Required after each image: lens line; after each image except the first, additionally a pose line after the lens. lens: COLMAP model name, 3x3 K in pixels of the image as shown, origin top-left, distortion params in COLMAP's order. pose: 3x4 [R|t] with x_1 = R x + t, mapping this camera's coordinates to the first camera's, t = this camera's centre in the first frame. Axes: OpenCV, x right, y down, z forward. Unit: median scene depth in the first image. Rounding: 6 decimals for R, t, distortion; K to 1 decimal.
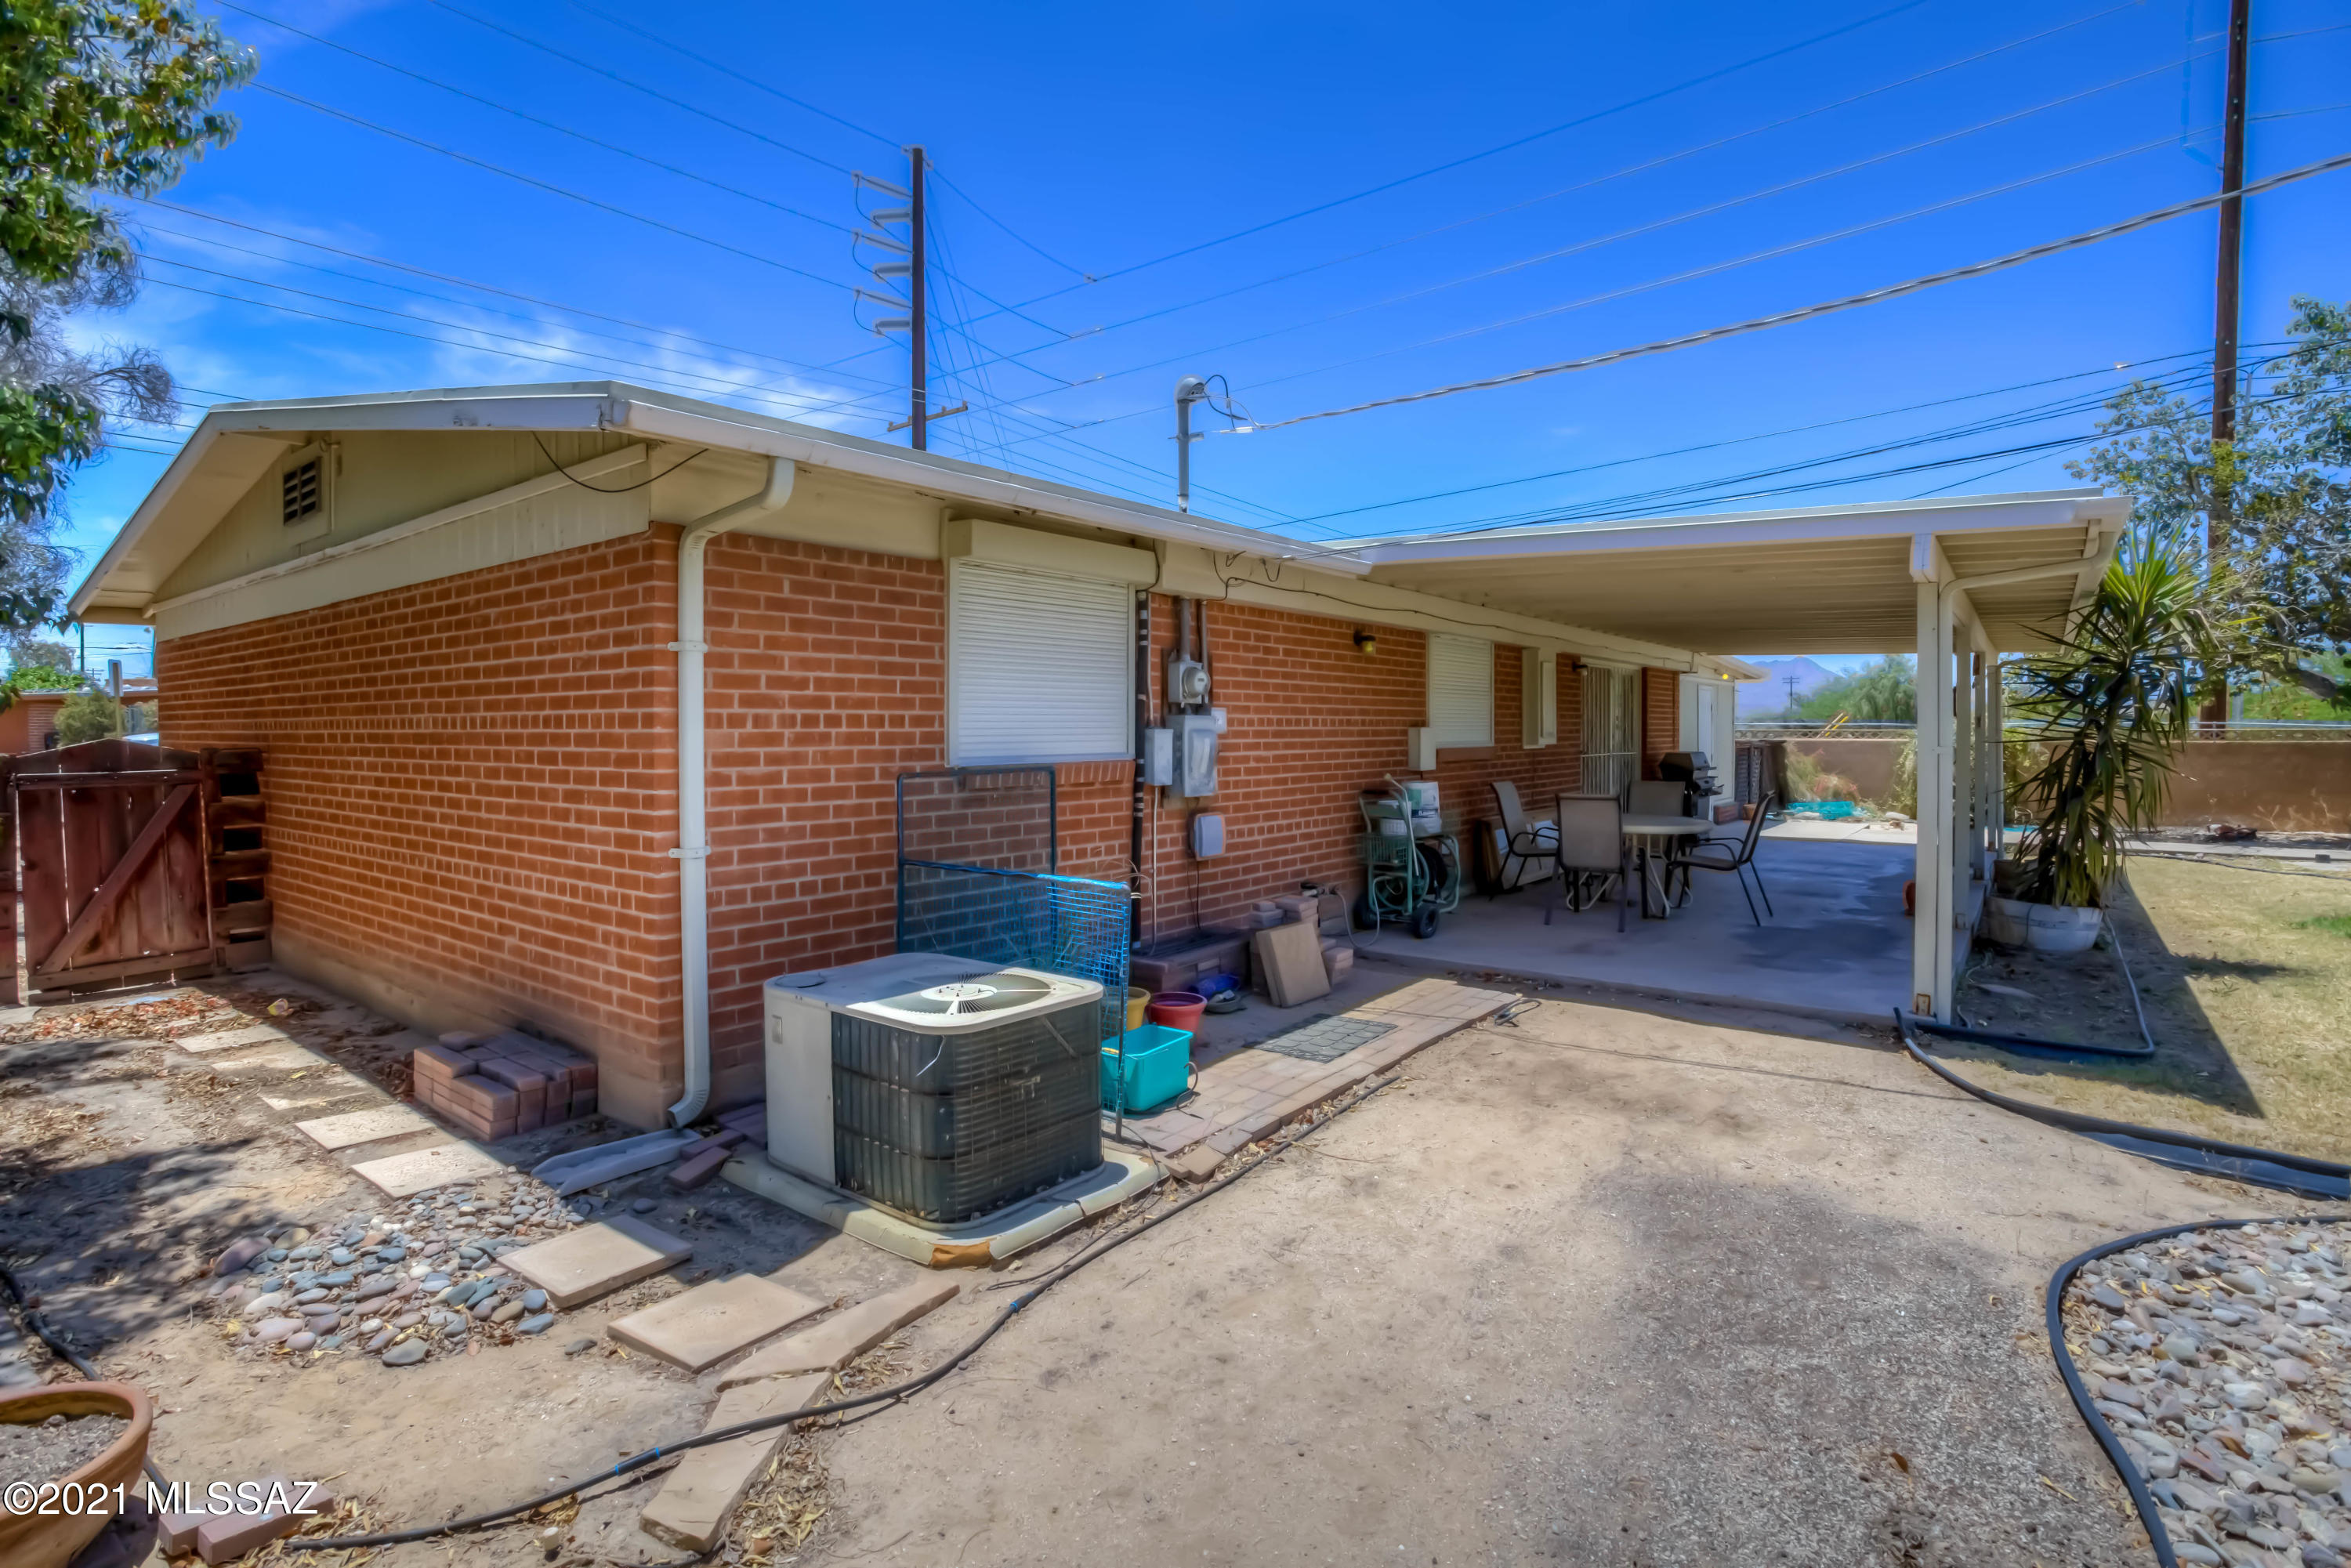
lens RADIAL K [[1217.0, 0, 1184.8], [0, 1217.0, 775.7], [0, 0, 1]] dist [-0.074664, 0.024291]
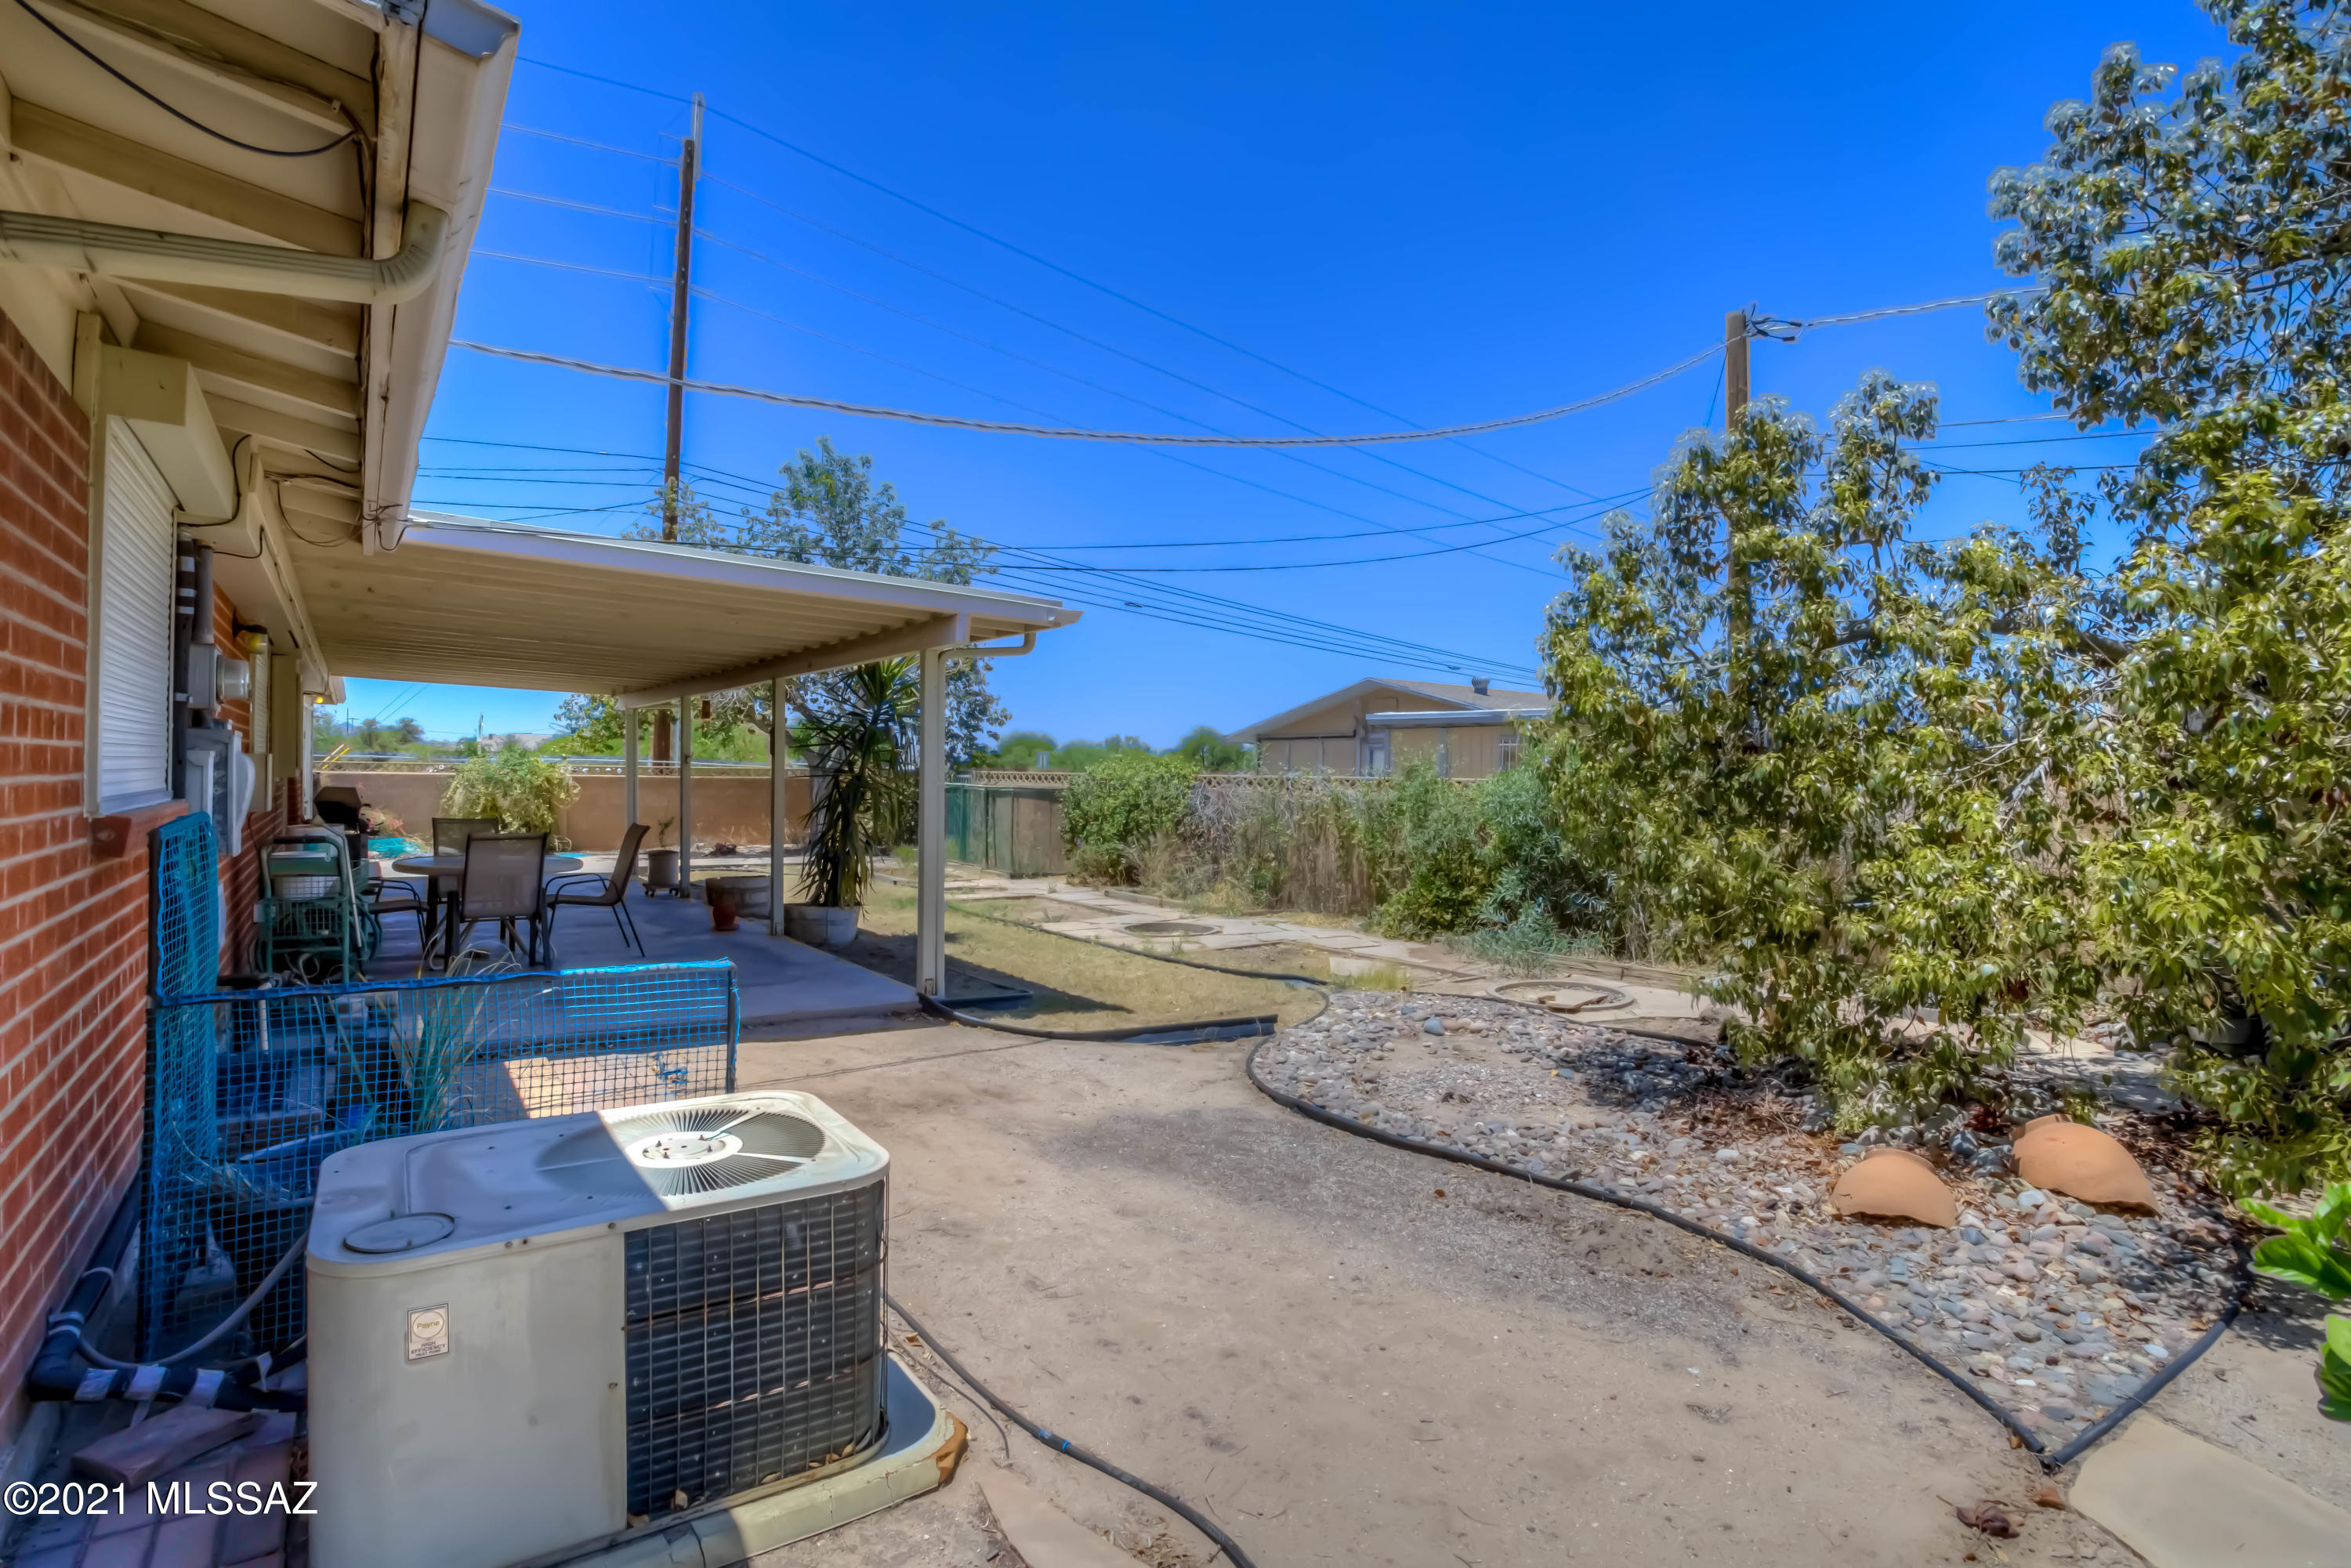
lens RADIAL K [[1217.0, 0, 1184.8], [0, 1217.0, 775.7], [0, 0, 1]] dist [-0.074664, 0.024291]
pose [[0.241952, 0.008194, 0.970254, -0.856242], [0.019686, 0.999717, -0.013352, -0.012602], [-0.970088, 0.022331, 0.241723, 0.647022]]
